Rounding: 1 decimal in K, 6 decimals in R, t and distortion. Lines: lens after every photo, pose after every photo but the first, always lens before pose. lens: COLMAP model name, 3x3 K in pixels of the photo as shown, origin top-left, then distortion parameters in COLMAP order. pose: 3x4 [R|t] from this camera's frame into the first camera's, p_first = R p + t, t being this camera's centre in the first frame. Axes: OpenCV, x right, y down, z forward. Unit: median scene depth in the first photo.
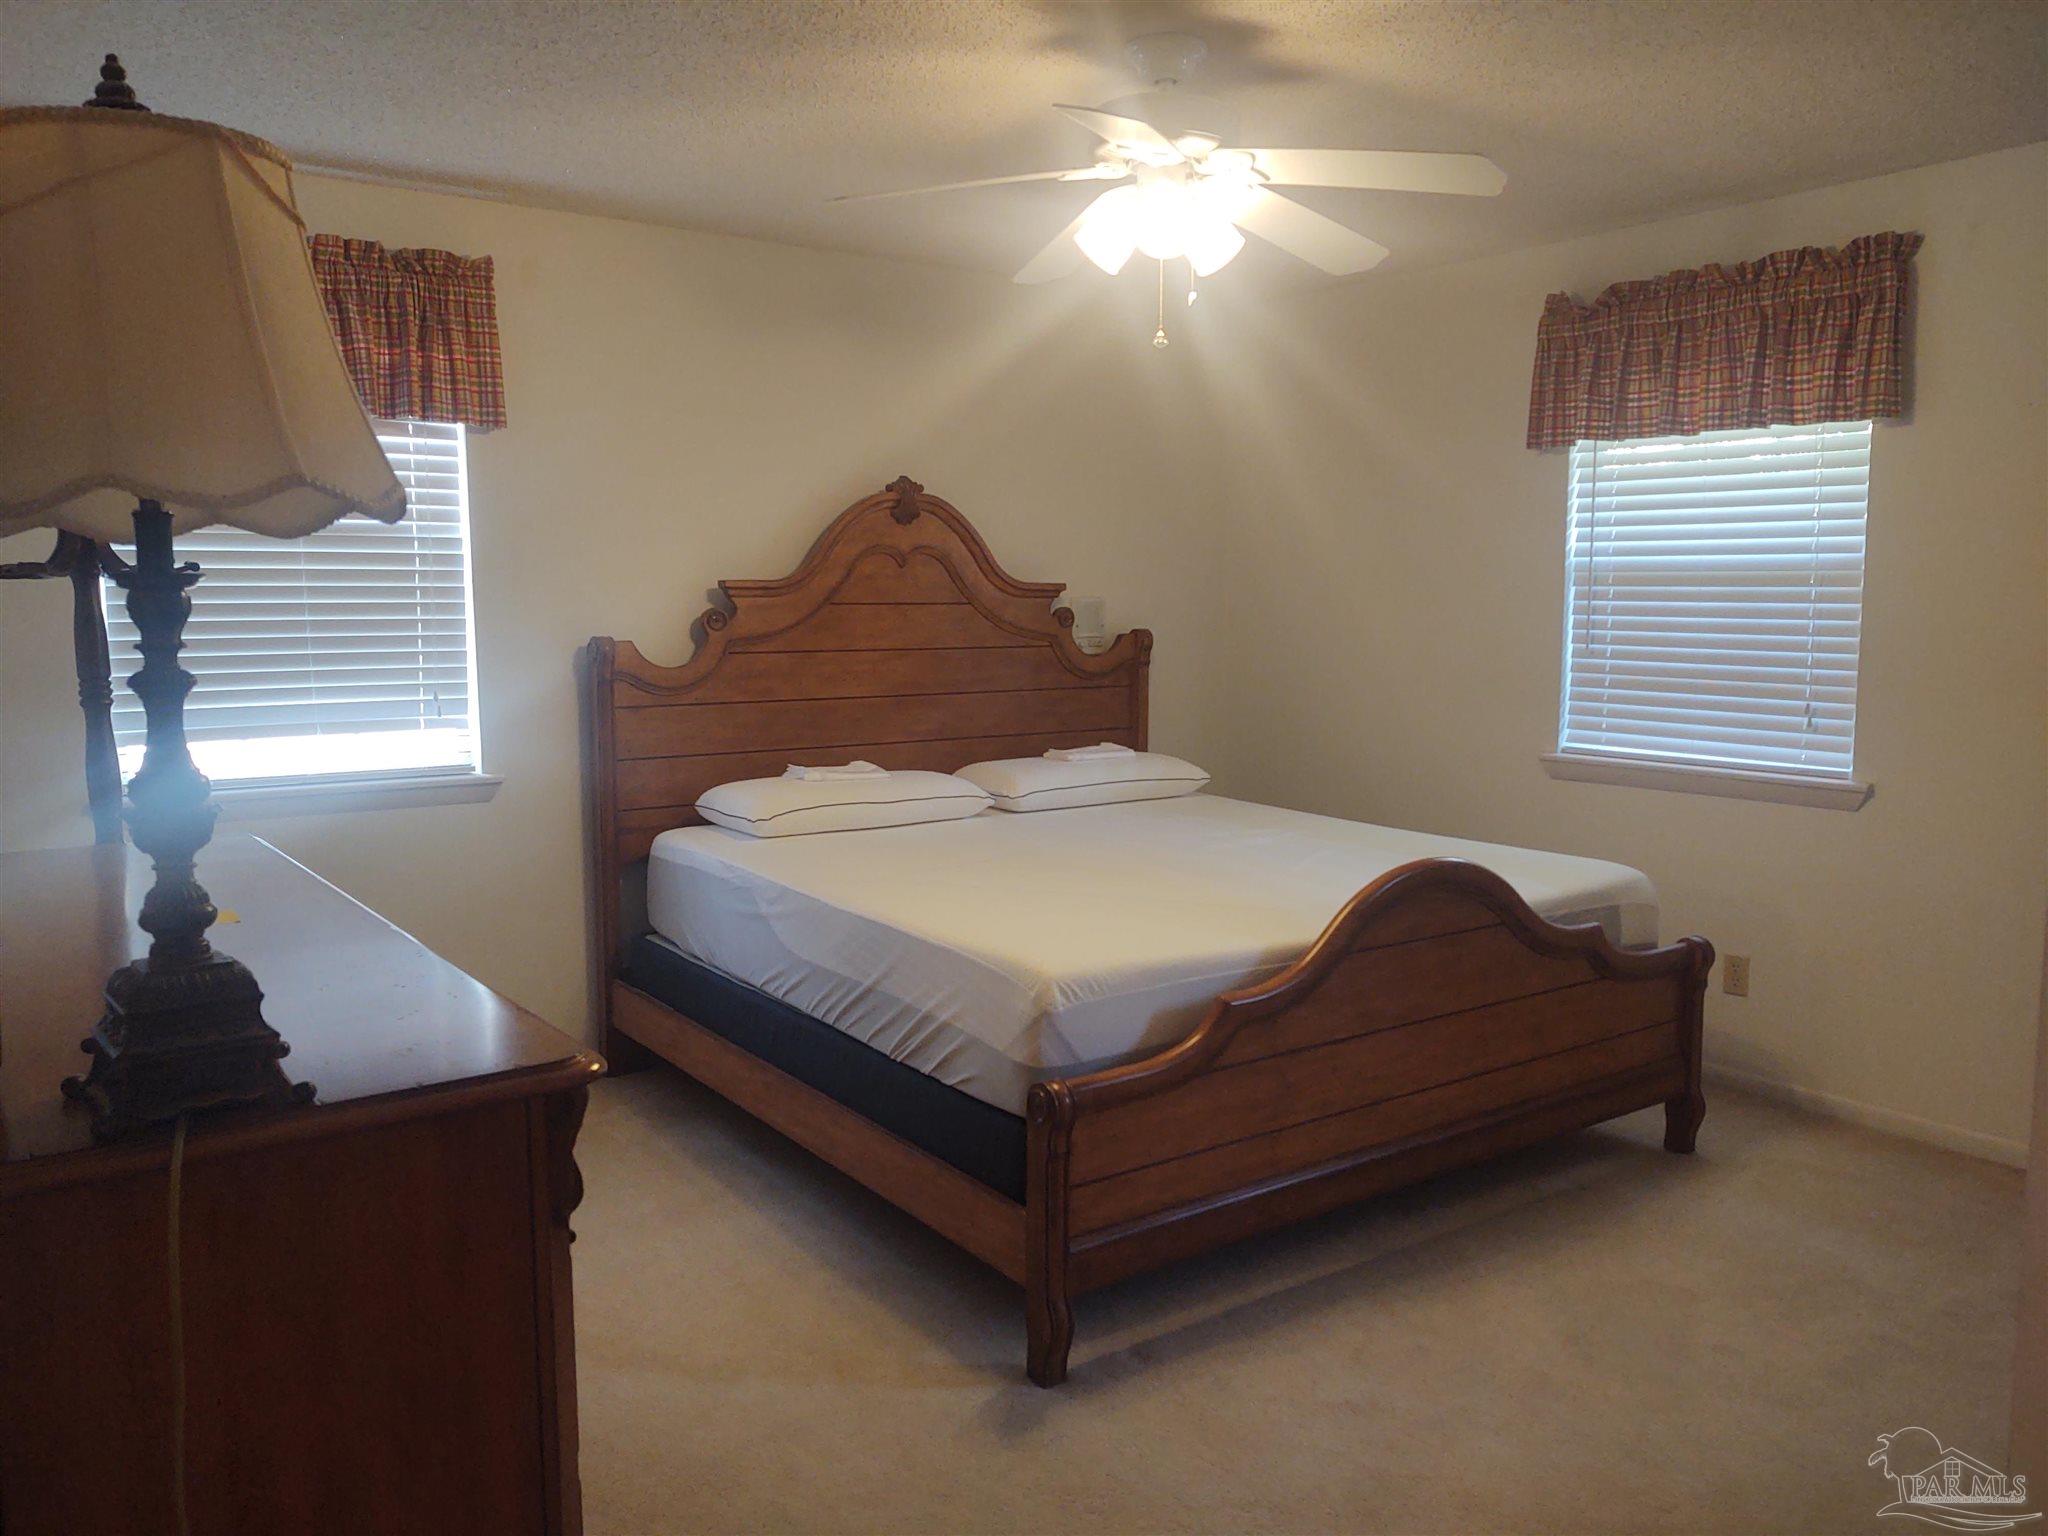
lens RADIAL K [[1568.0, 0, 1005.1], [0, 1568.0, 763.8], [0, 0, 1]] dist [0.059484, -0.006831]
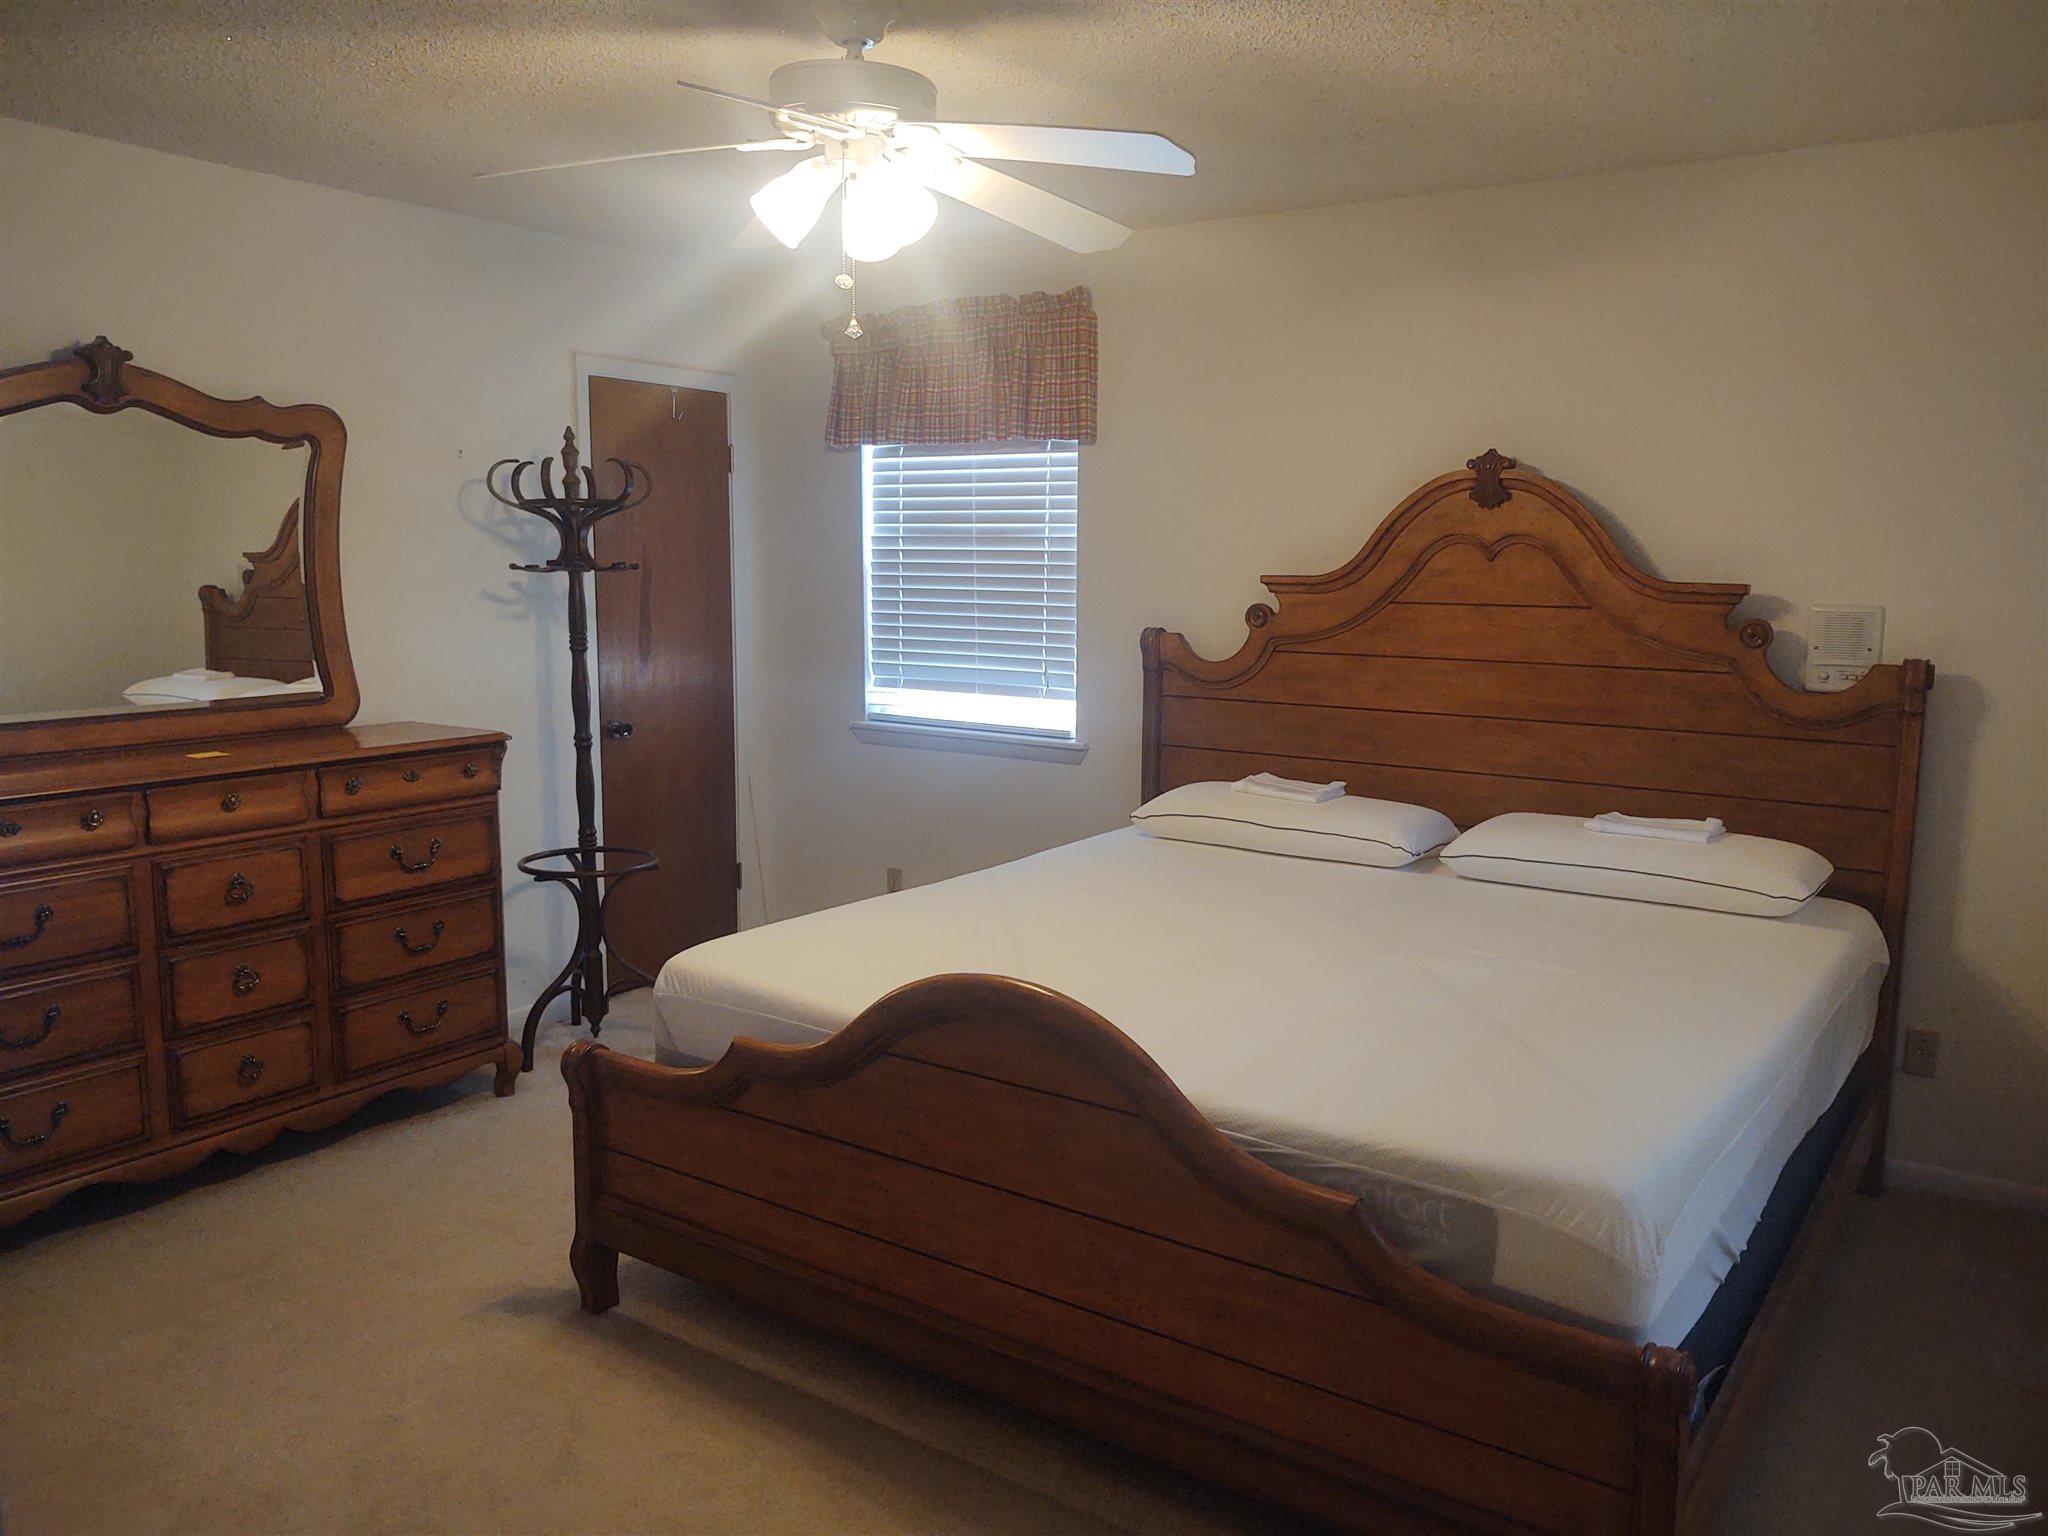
lens RADIAL K [[1568.0, 0, 1004.3], [0, 1568.0, 769.4], [0, 0, 1]] dist [0.059484, -0.006831]
pose [[0.315527, 0.135657, -0.939170, 0.668077], [-0.109020, 0.988357, 0.106135, -0.081152], [0.942633, 0.068900, 0.326643, 0.526092]]
